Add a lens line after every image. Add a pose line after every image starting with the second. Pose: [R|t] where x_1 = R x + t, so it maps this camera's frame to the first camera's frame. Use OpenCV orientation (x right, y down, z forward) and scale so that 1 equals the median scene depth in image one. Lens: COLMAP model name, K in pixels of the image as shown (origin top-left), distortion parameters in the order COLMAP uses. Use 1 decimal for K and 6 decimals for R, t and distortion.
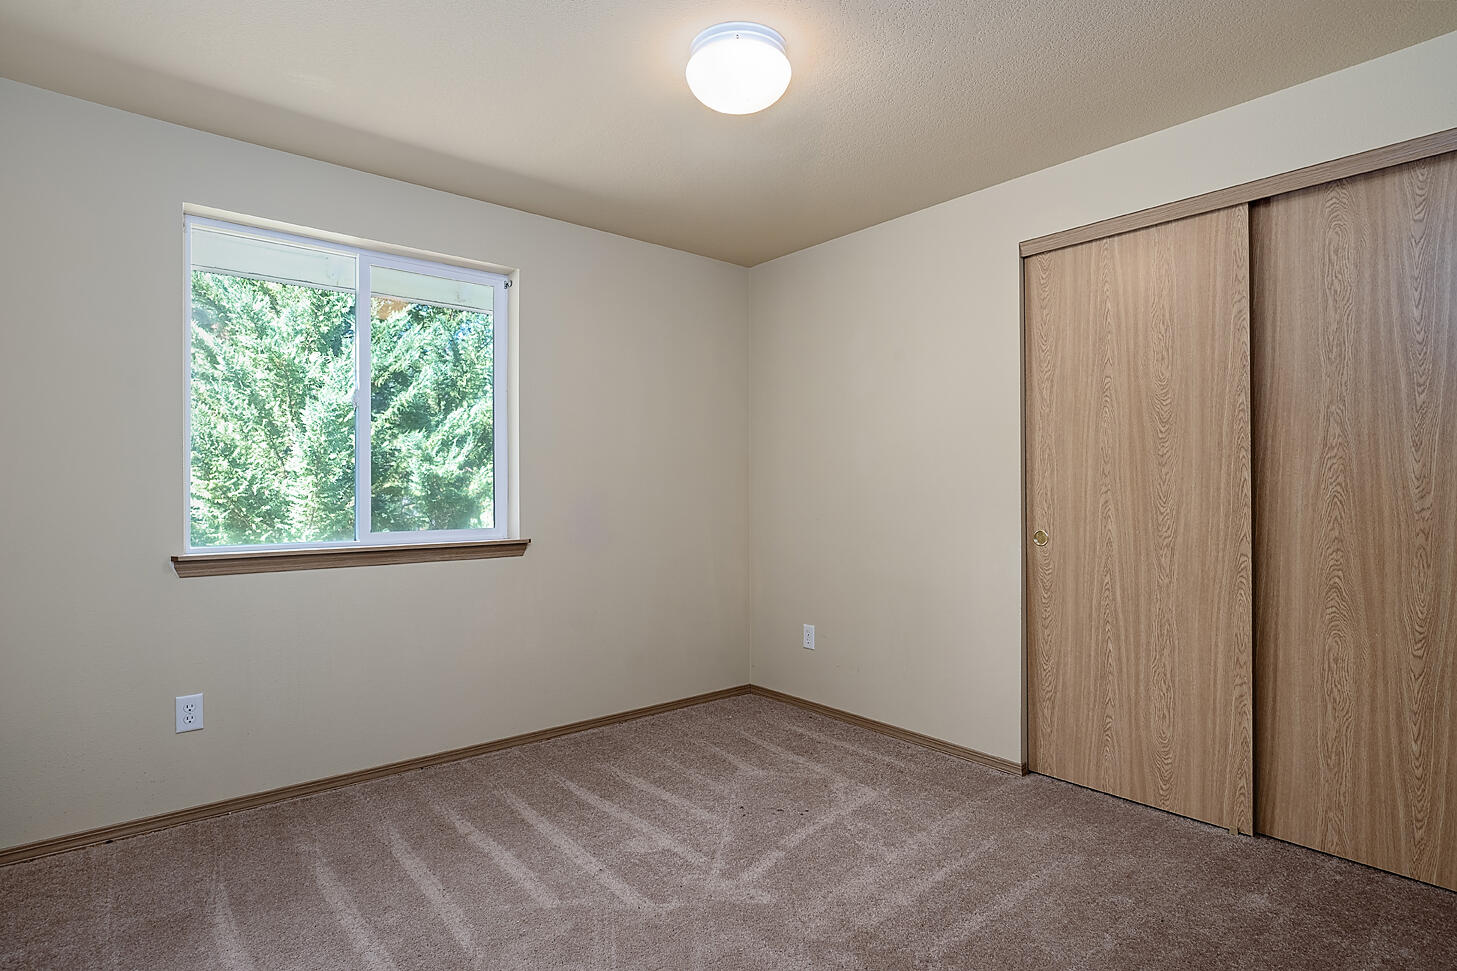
lens RADIAL K [[753.1, 0, 733.8], [0, 753.1, 478.2], [0, 0, 1]] dist [-0.019480, 0.010002]
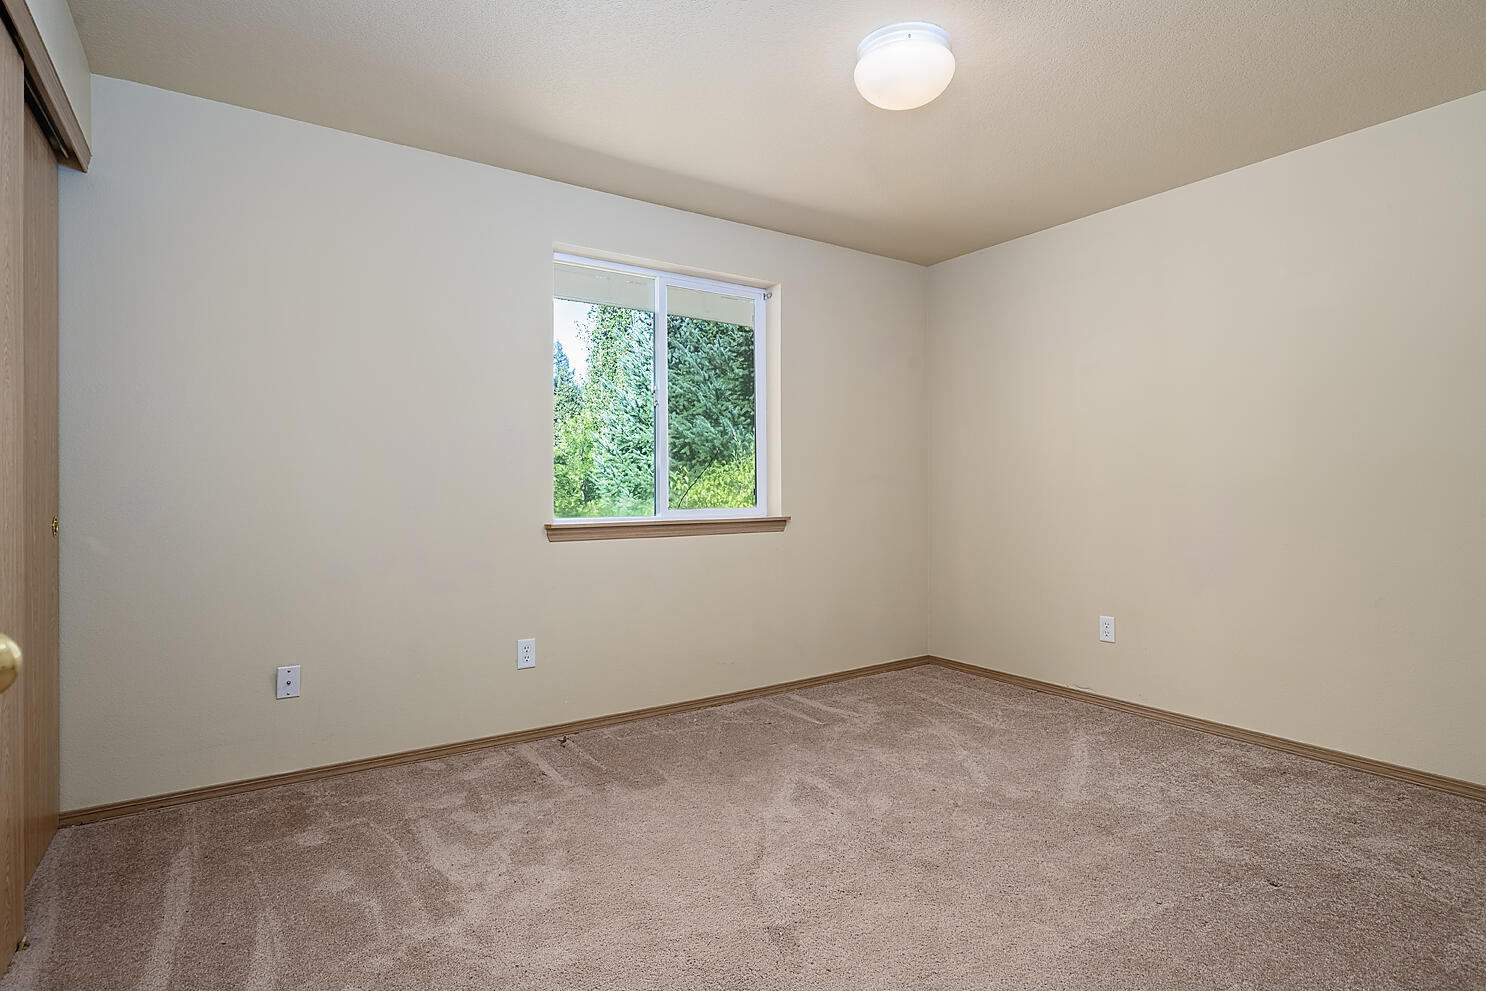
lens RADIAL K [[768.1, 0, 737.3], [0, 768.1, 504.5], [0, 0, 1]] dist [-0.019480, 0.010002]
pose [[0.994287, 0.008109, -0.106432, -0.221950], [-0.002809, 0.998753, 0.049855, 0.002708], [0.106704, -0.049271, 0.993069, -0.192700]]
